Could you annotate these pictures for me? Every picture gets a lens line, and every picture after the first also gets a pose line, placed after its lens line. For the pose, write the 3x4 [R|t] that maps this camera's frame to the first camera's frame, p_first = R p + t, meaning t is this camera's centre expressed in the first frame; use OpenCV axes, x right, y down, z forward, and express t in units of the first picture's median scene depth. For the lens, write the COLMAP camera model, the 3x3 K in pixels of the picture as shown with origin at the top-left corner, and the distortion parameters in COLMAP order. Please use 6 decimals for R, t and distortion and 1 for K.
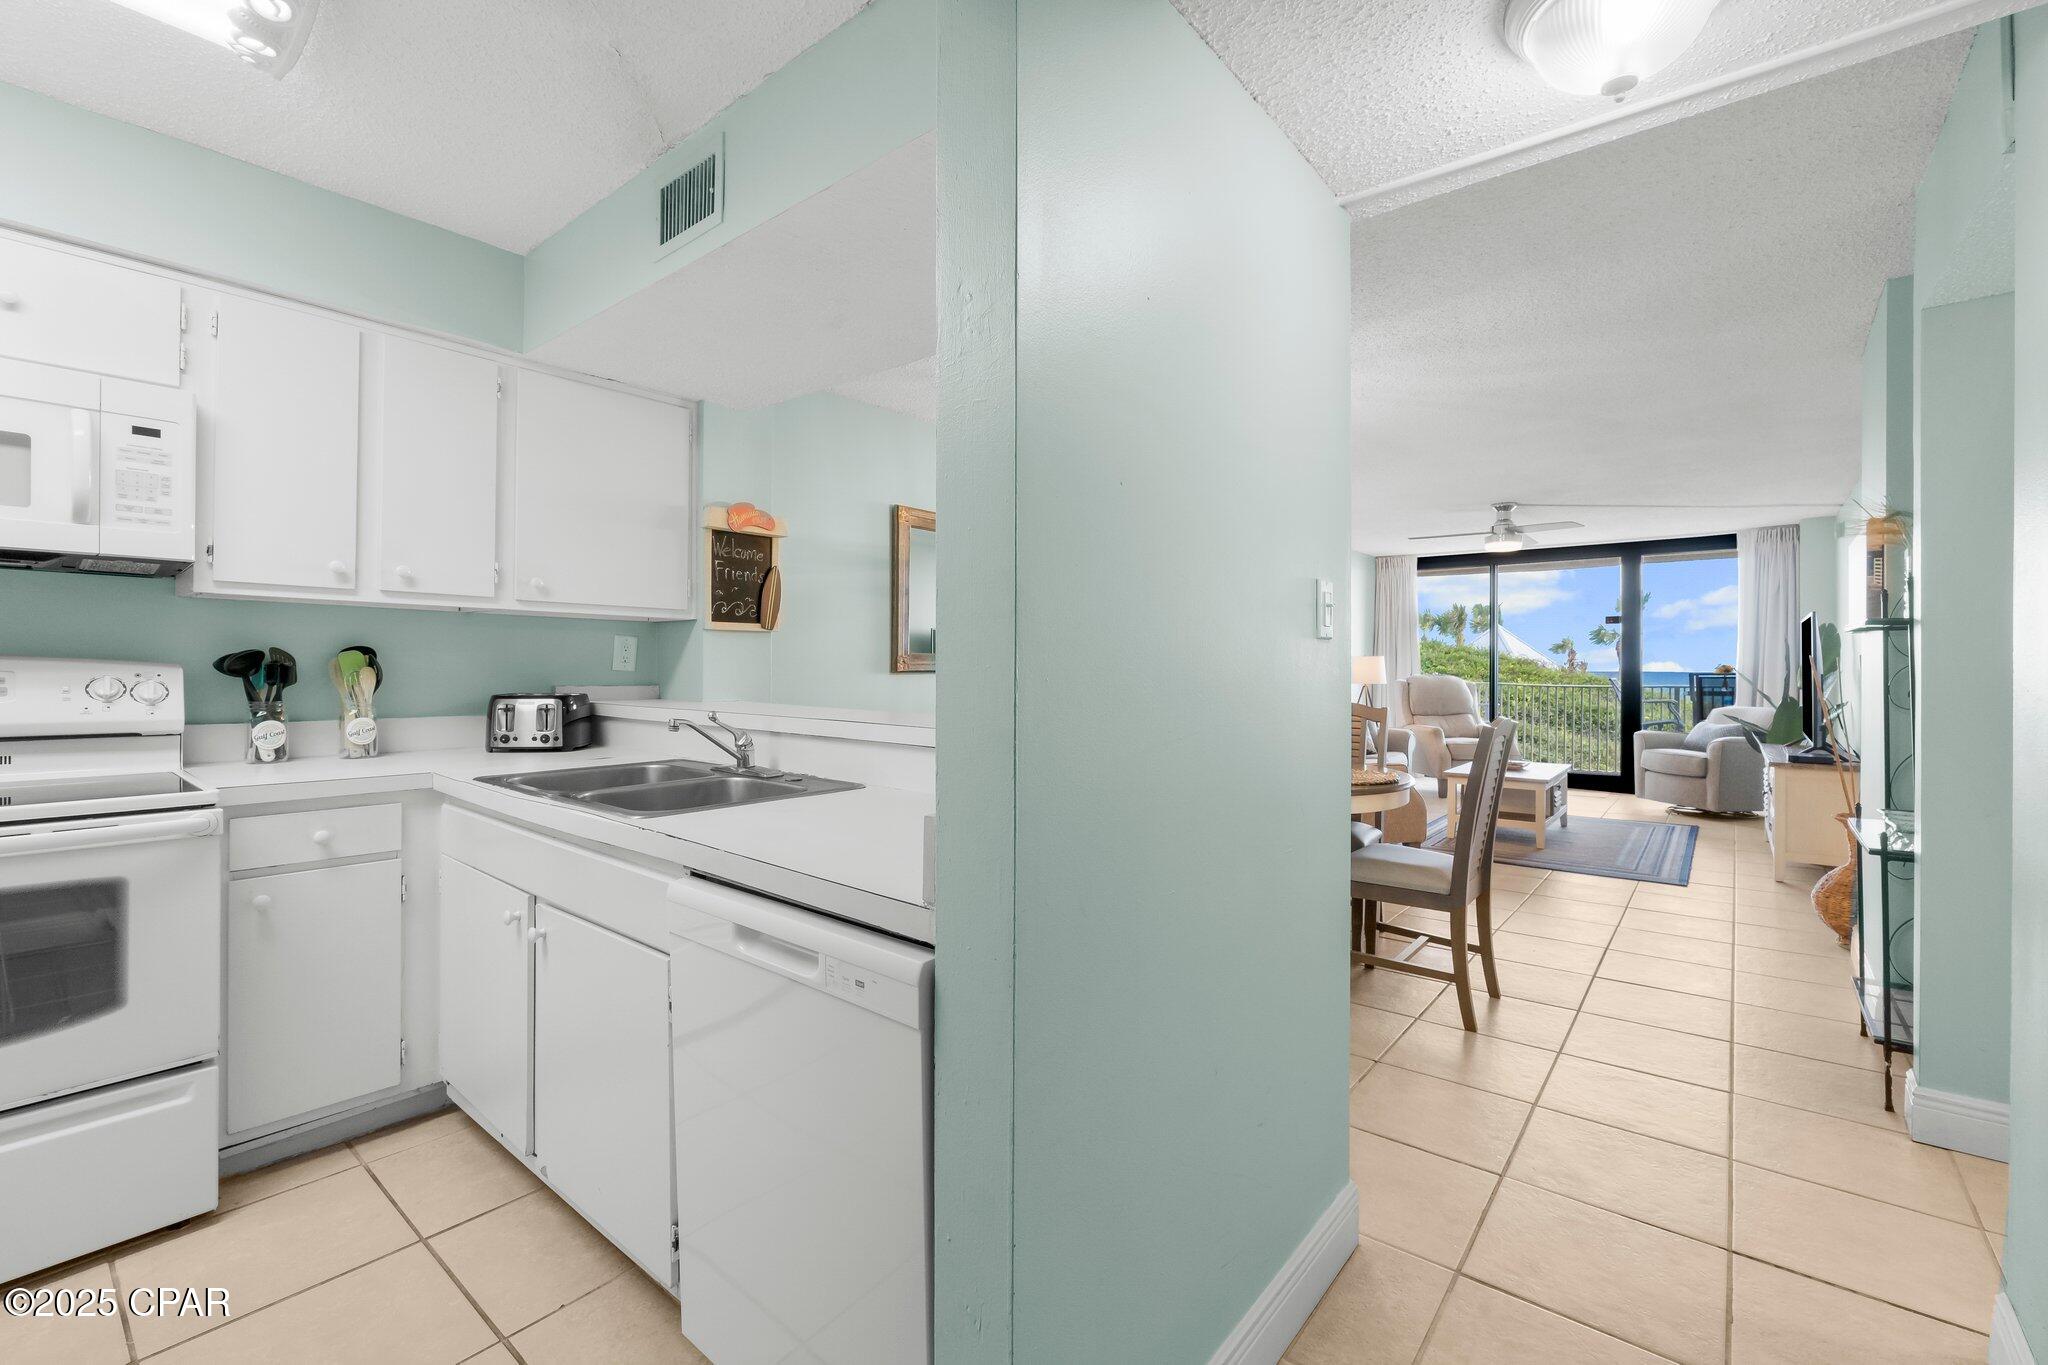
lens RADIAL K [[856.6, 0, 1028.3], [0, 856.6, 680.8], [0, 0, 1]] dist [-0.008391, 0.000950]
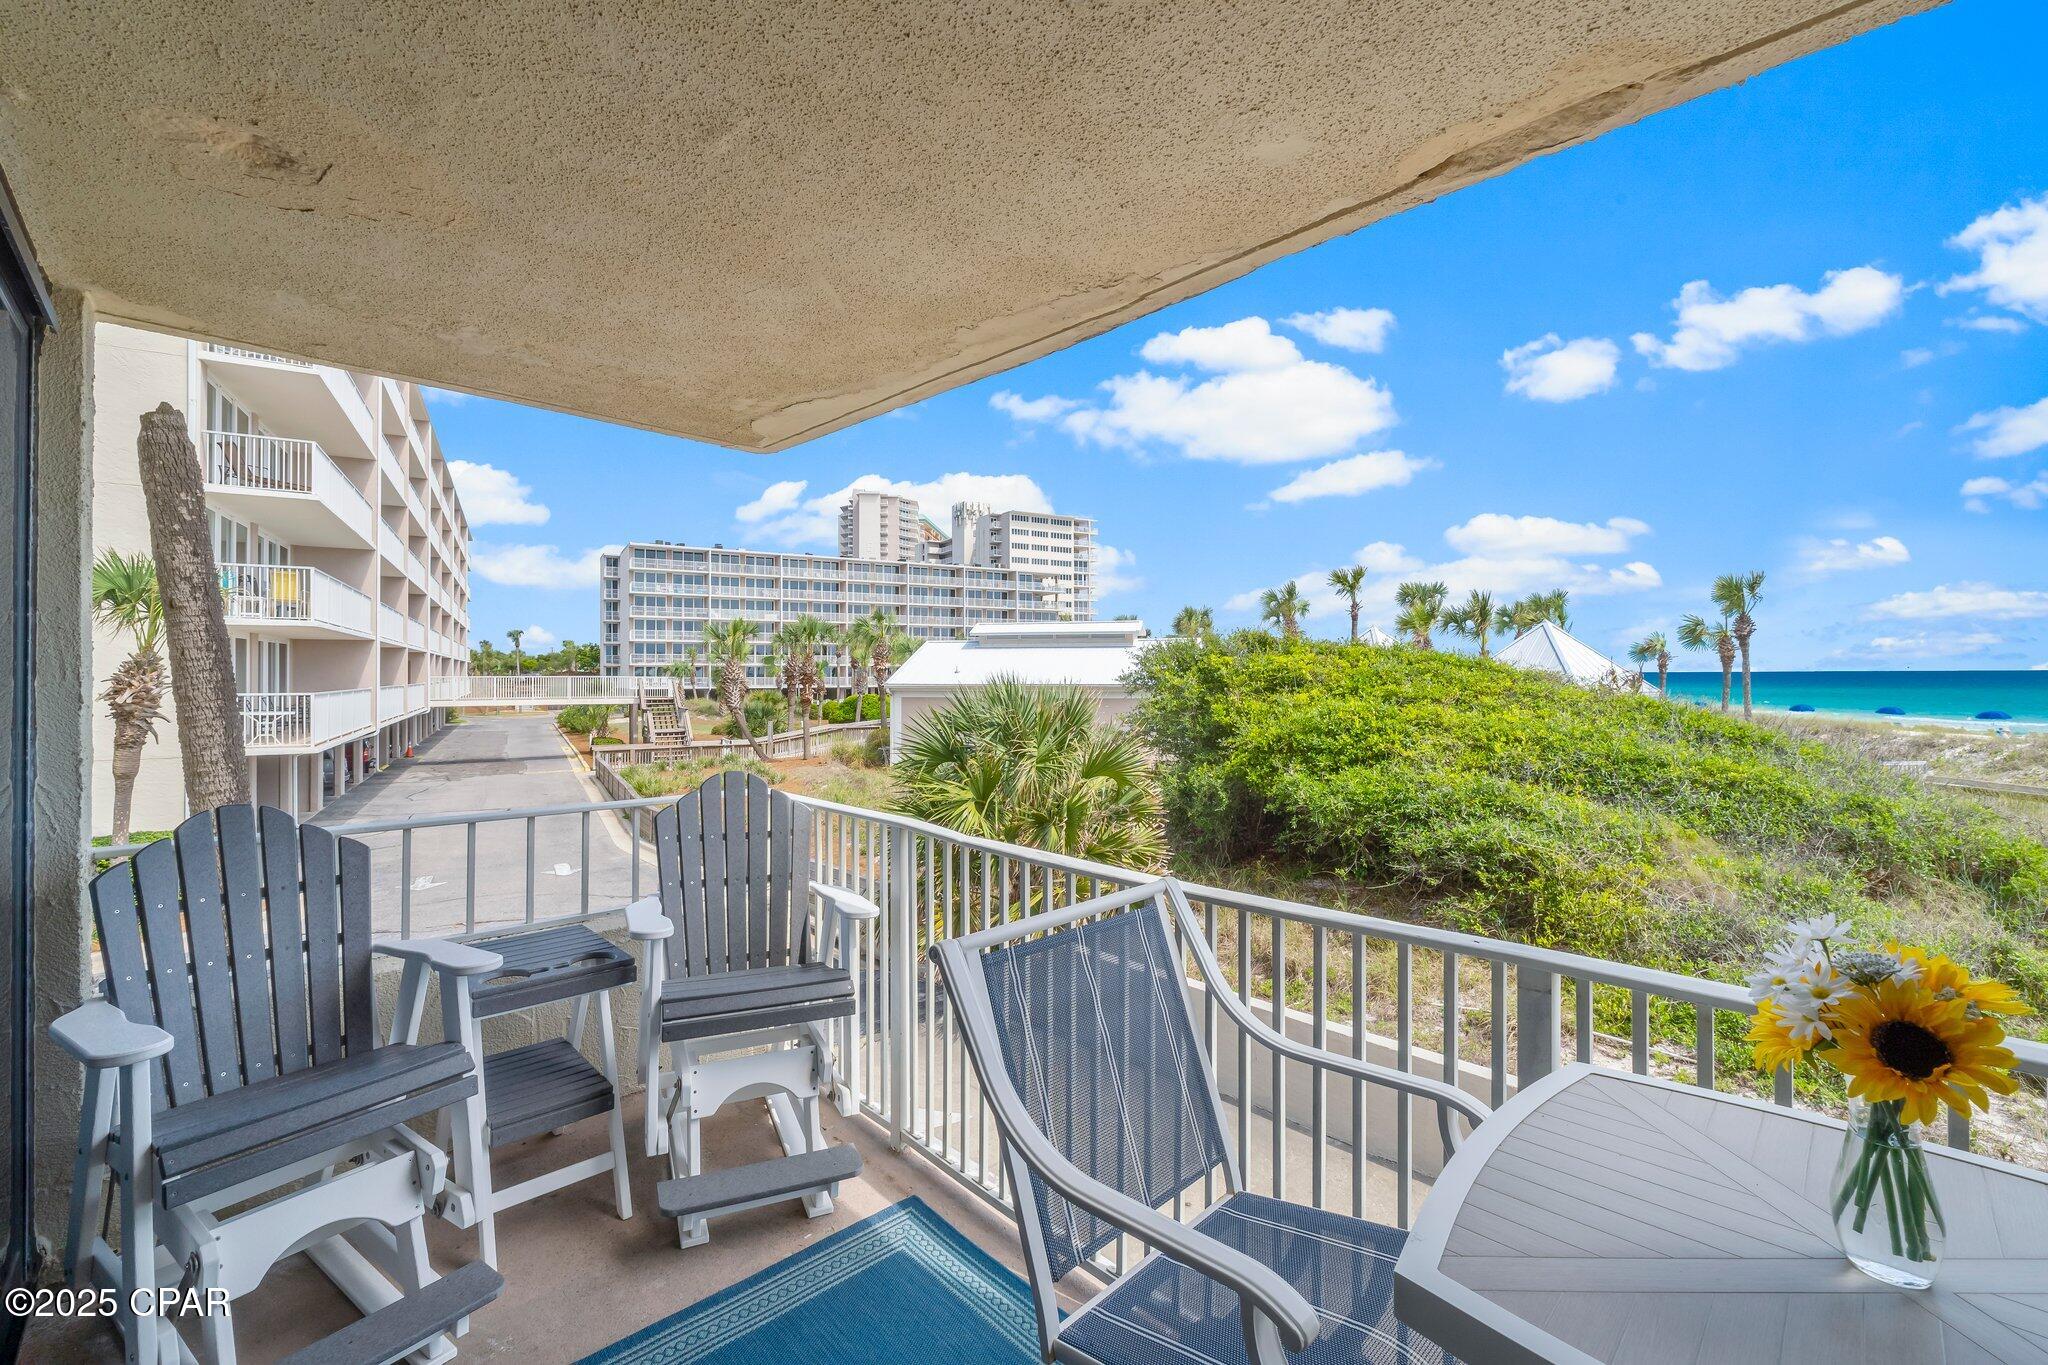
lens RADIAL K [[856.6, 0, 1026.6], [0, 856.6, 671.3], [0, 0, 1]] dist [-0.008391, 0.000950]
pose [[0.994679, -0.007069, -0.102784, 0.904058], [0.005274, 0.999829, -0.017725, -0.055283], [0.102892, 0.017089, 0.994546, 1.104374]]
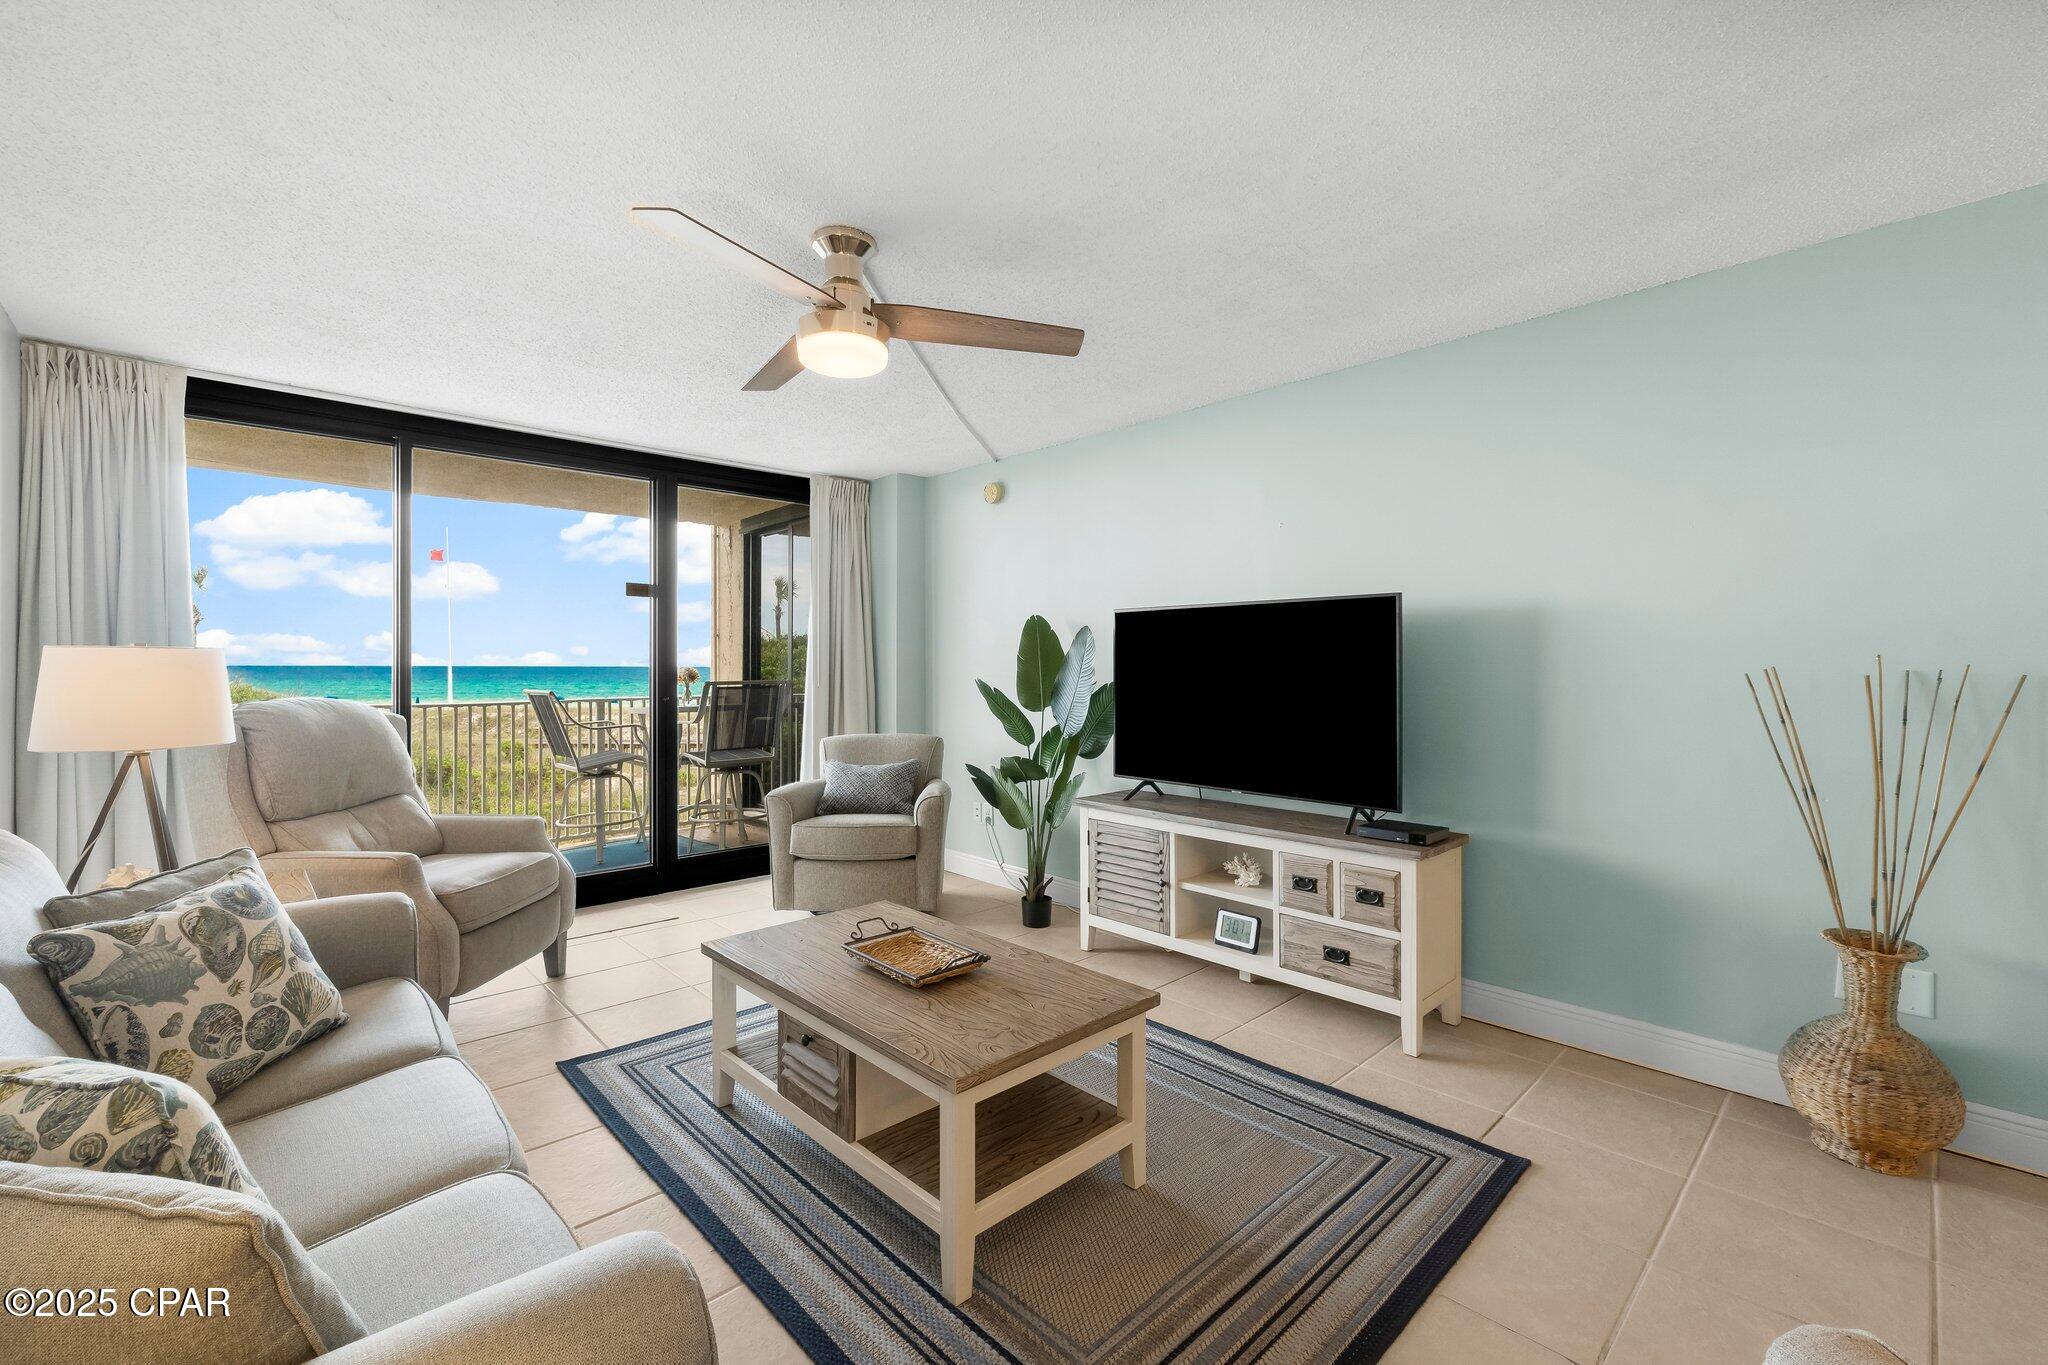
lens RADIAL K [[856.6, 0, 1029.9], [0, 856.6, 674.8], [0, 0, 1]] dist [-0.008391, 0.000950]
pose [[0.130074, -0.010530, 0.991448, 0.178942], [0.011906, 0.999888, 0.009058, -0.019730], [-0.991433, 0.010626, 0.130185, 0.763801]]
